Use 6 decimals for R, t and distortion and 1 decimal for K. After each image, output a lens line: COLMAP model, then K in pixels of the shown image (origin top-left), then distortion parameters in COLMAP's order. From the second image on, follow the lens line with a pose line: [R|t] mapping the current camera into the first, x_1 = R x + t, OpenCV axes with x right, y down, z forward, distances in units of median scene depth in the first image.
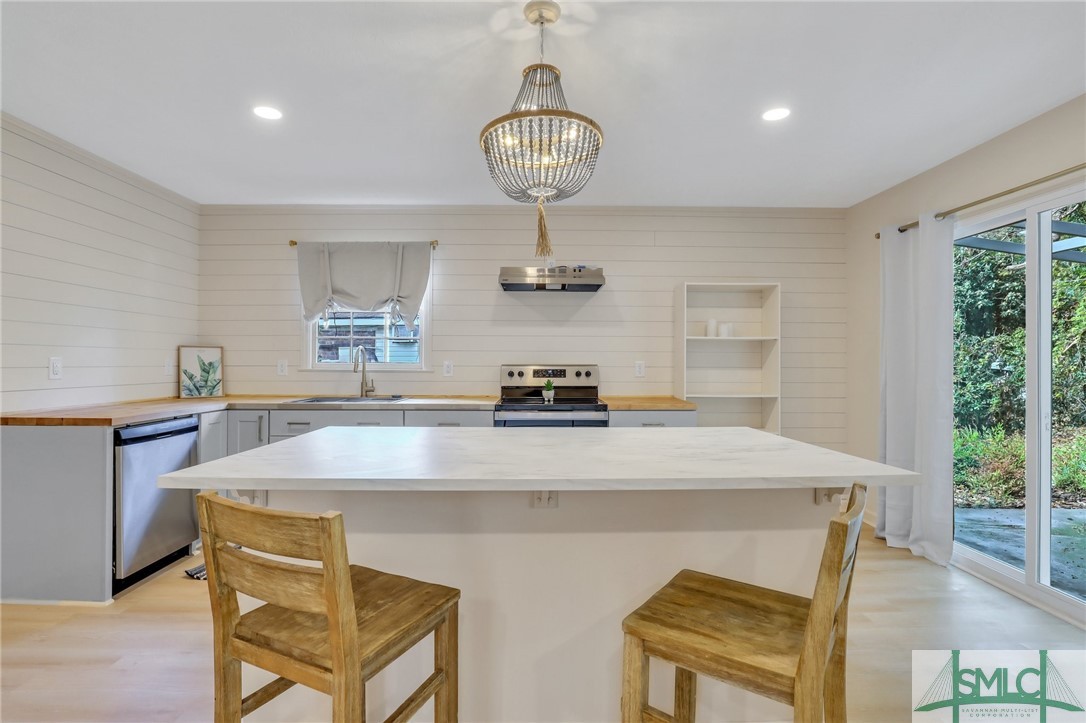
lens RADIAL K [[515.0, 0, 543.0], [0, 515.0, 361.5], [0, 0, 1]] dist [-0.028261, -0.000406]
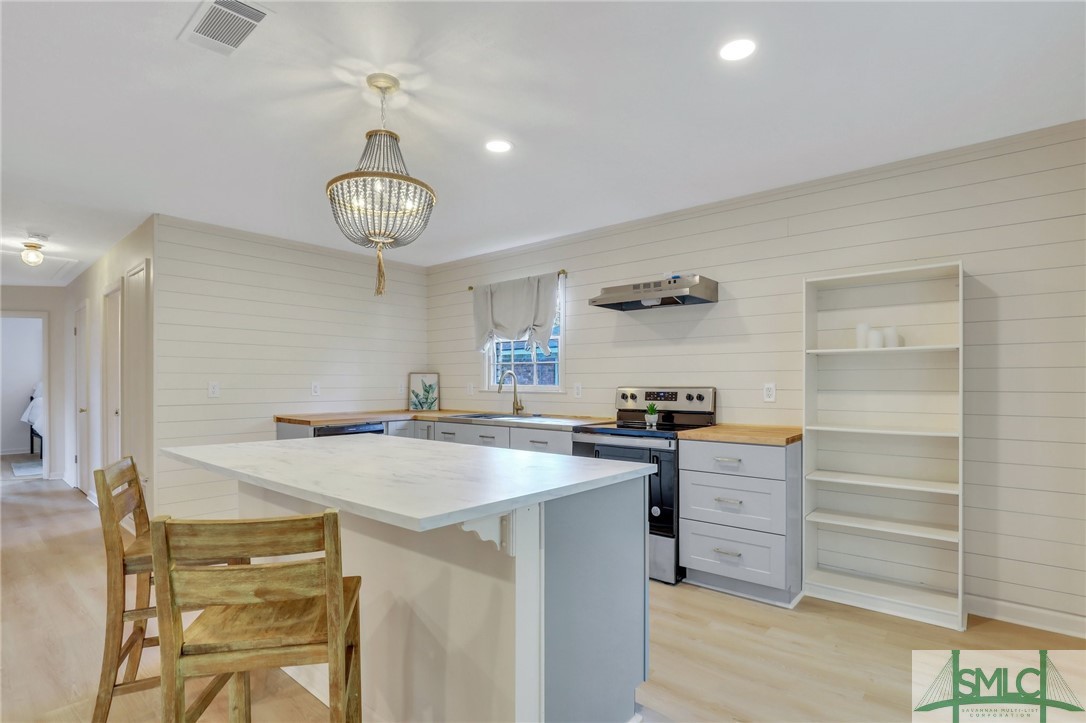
lens RADIAL K [[523.3, 0, 541.1], [0, 523.3, 381.0], [0, 0, 1]] dist [-0.034813, -0.000517]
pose [[0.756874, -0.005724, -0.653536, 0.468225], [0.002396, 0.999979, -0.005983, 0.000972], [0.653556, 0.002962, 0.756872, 0.155964]]
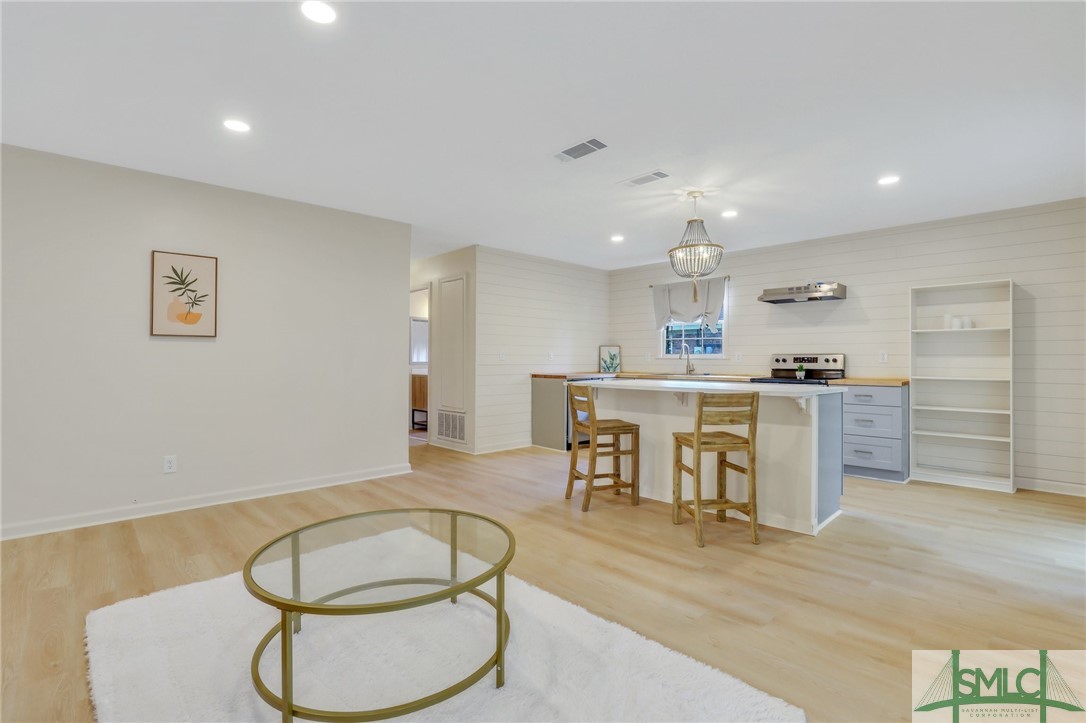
lens RADIAL K [[498.4, 0, 545.5], [0, 498.4, 355.4], [0, 0, 1]] dist [-0.033987, 0.000164]
pose [[0.686994, -0.006945, -0.726629, 0.514627], [-0.001580, 0.999938, -0.011051, 0.026945], [0.726661, 0.008740, 0.686941, -0.452812]]
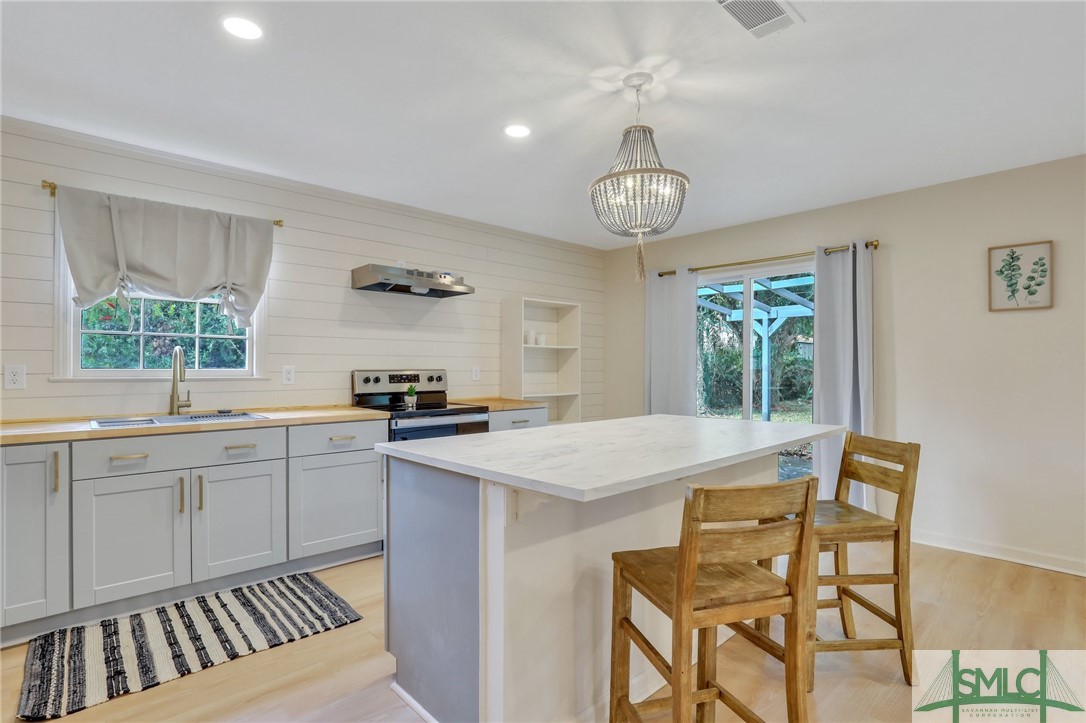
lens RADIAL K [[523.3, 0, 541.1], [0, 523.3, 381.0], [0, 0, 1]] dist [-0.034813, -0.000517]
pose [[0.744080, -0.020174, 0.667785, -0.460074], [0.001029, 0.999577, 0.029051, -0.000786], [-0.668089, -0.020929, 0.743787, 0.097291]]
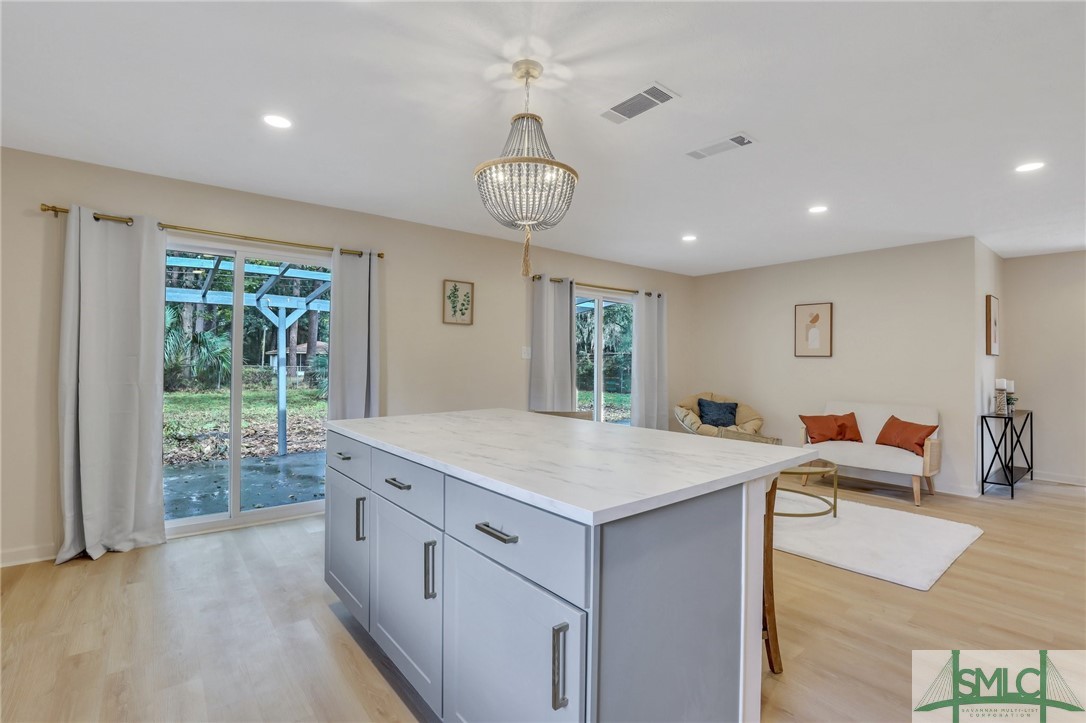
lens RADIAL K [[498.4, 0, 545.5], [0, 498.4, 355.4], [0, 0, 1]] dist [-0.033987, 0.000164]
pose [[-0.613546, 0.006146, 0.789635, -0.421882], [-0.008483, 0.999861, -0.014374, -0.000312], [-0.789613, -0.015518, -0.613409, 0.751136]]
